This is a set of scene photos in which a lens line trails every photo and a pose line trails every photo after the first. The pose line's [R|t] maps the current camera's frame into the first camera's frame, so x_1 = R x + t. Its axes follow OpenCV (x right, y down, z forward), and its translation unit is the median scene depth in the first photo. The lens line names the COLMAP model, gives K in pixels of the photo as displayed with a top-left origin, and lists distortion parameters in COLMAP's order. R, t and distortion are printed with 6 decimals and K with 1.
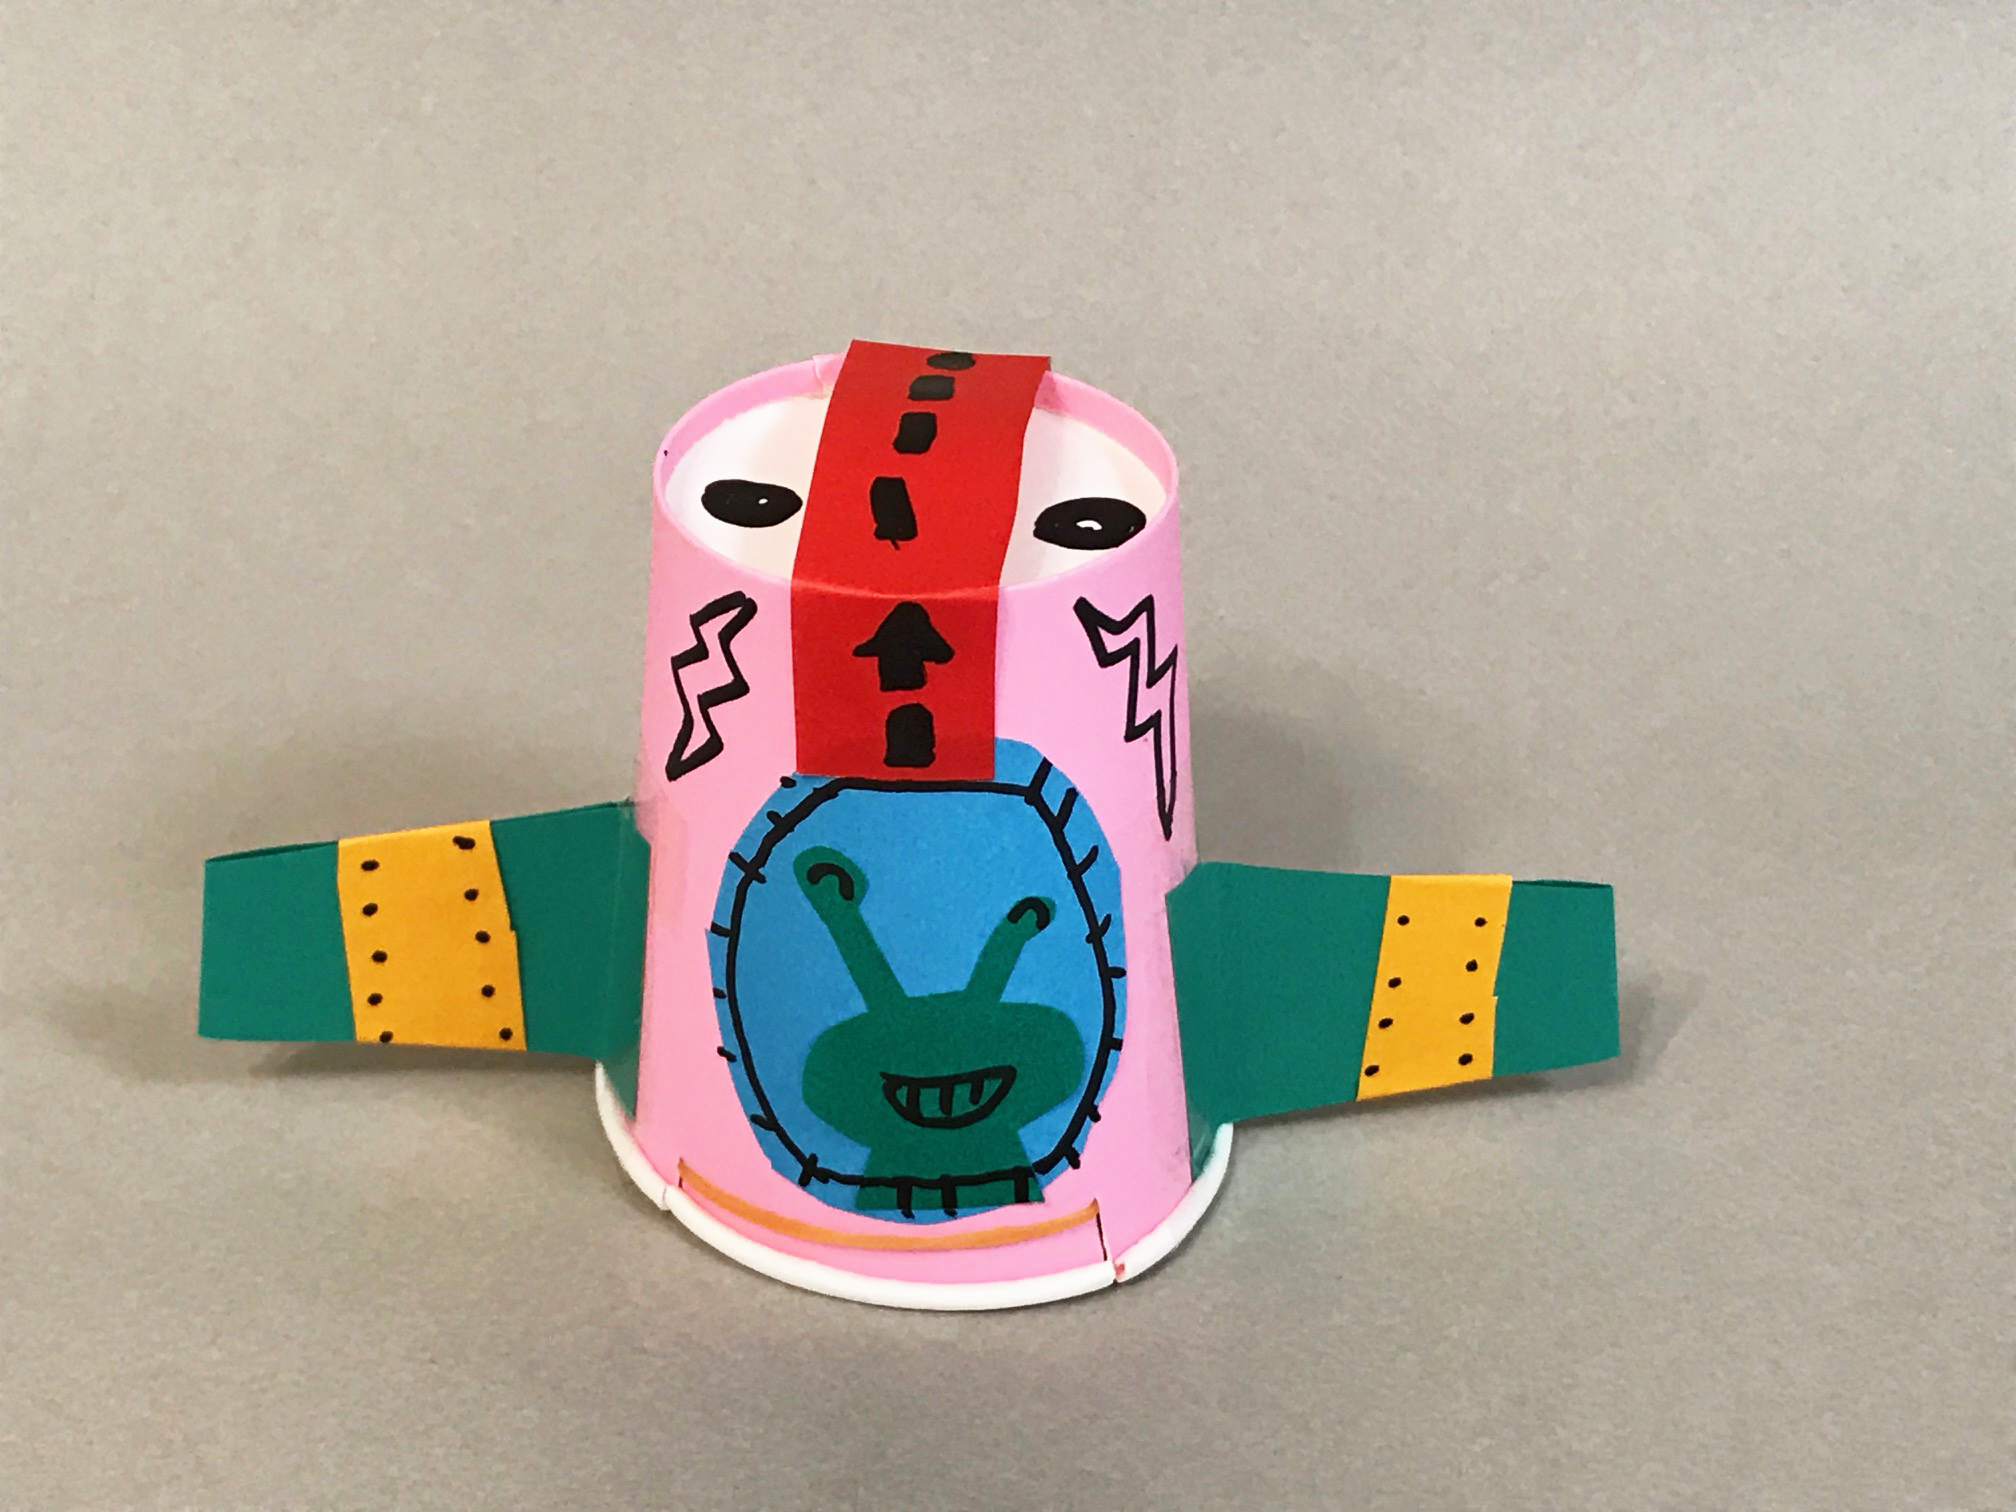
lens RADIAL K [[3706.3, 0, 996.8], [0, 3706.3, 750.4], [0, 0, 1]] dist [0.207030, 0.000000]
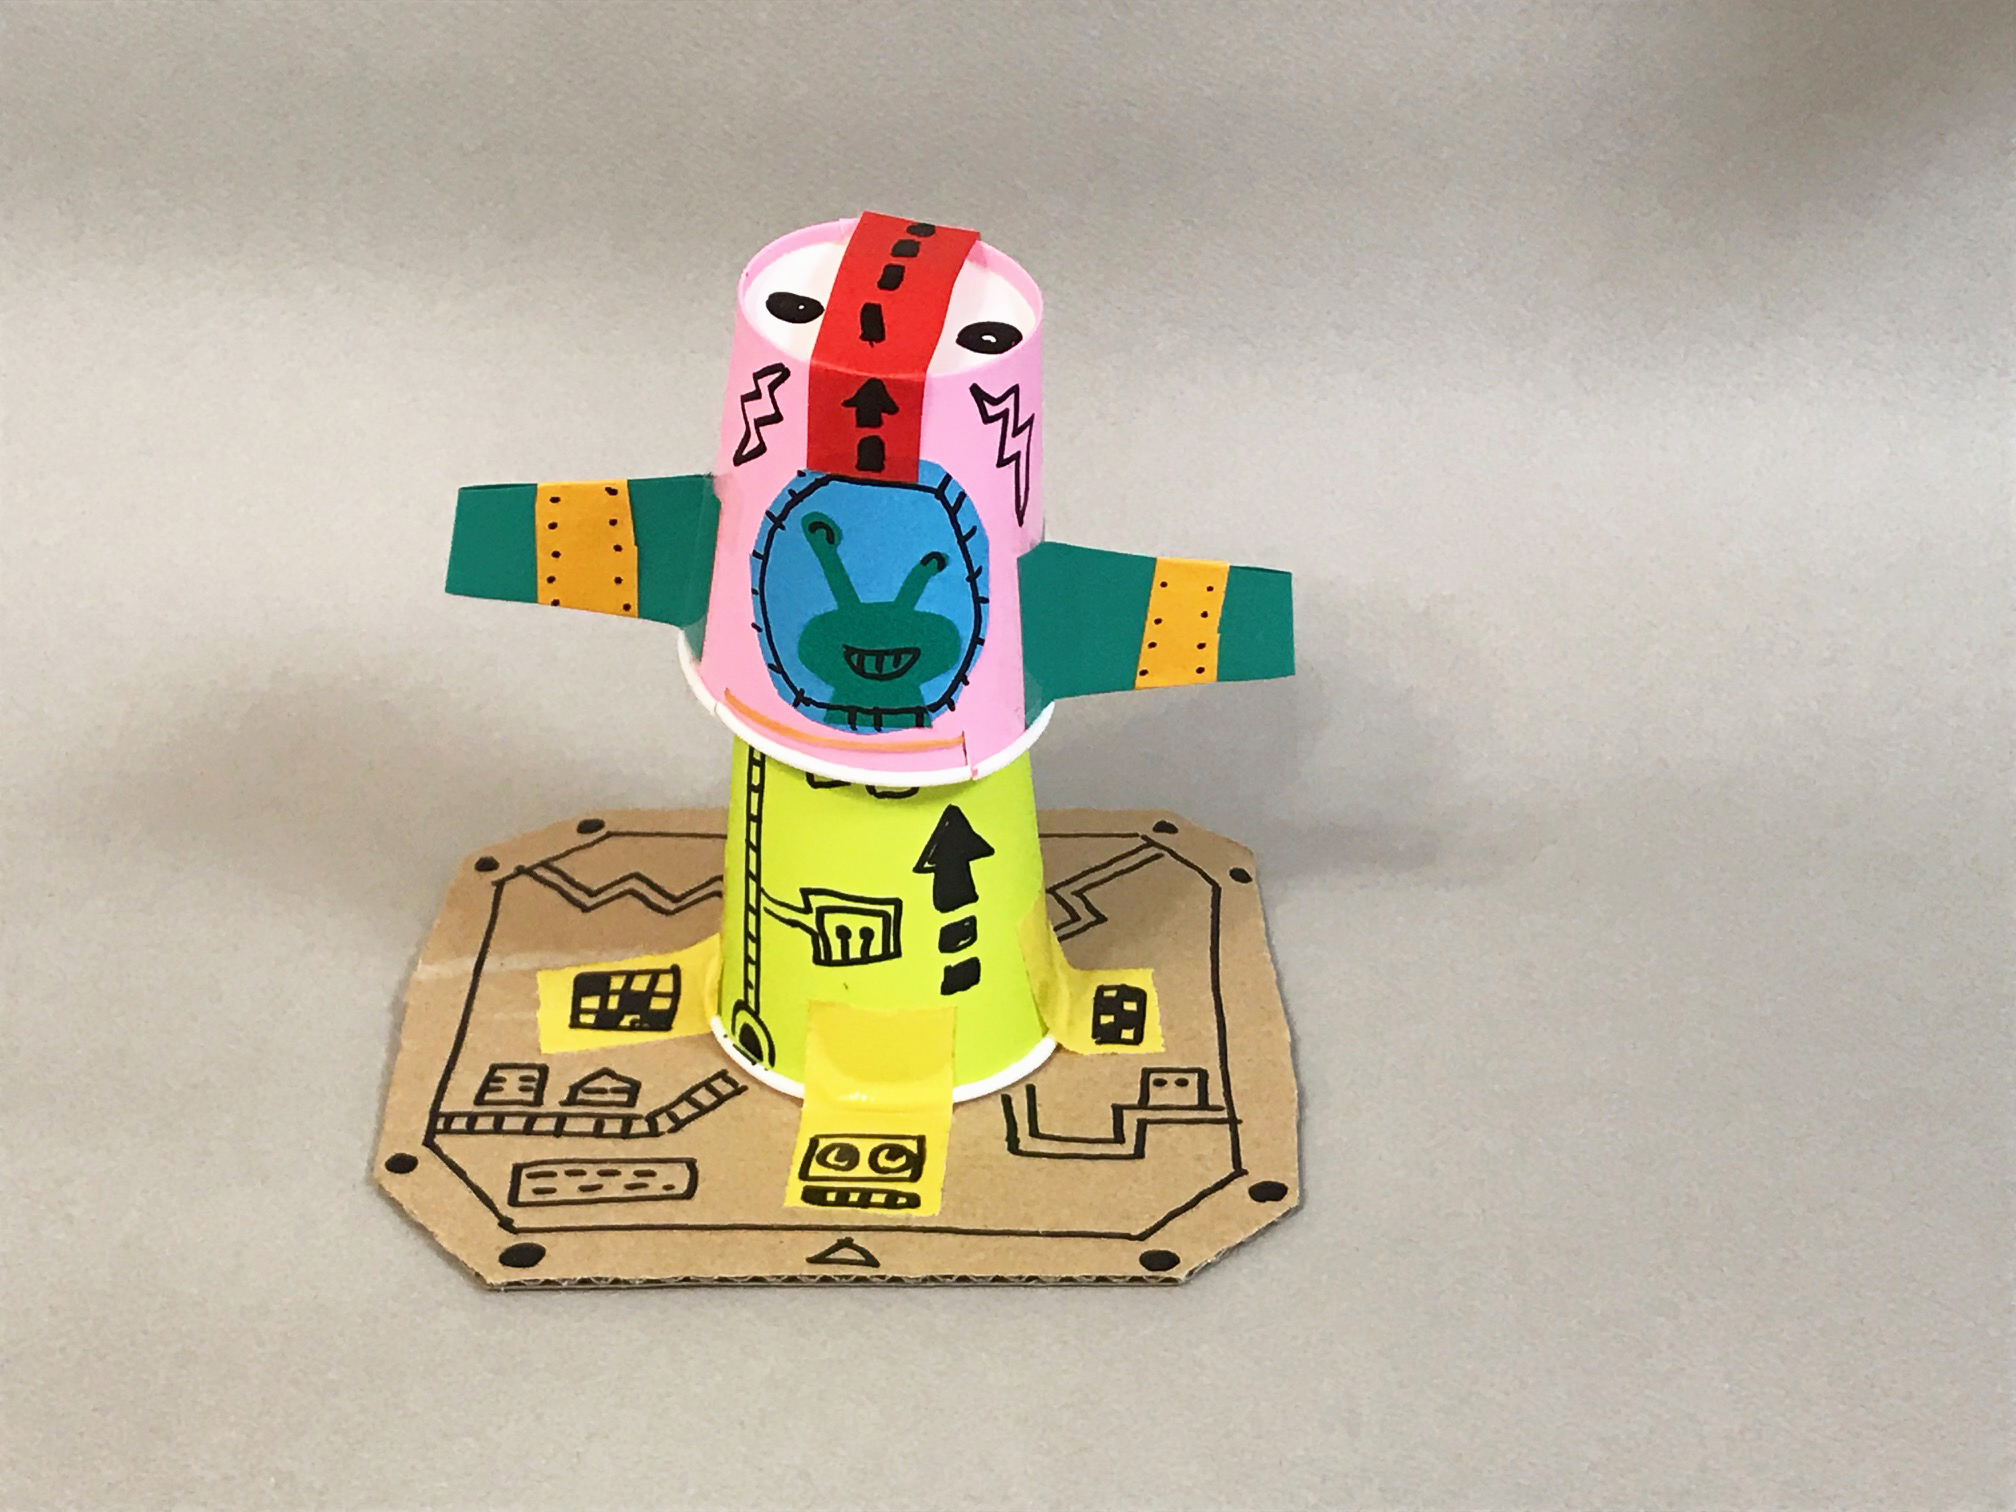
lens RADIAL K [[3706.3, 0, 1020.9], [0, 3706.3, 751.1], [0, 0, 1]] dist [0.207030, 0.000000]
pose [[0.996207, 0.085465, -0.016356, 0.084258], [-0.083594, 0.992166, 0.092835, -0.032116], [0.024162, -0.091116, 0.995547, -0.730628]]
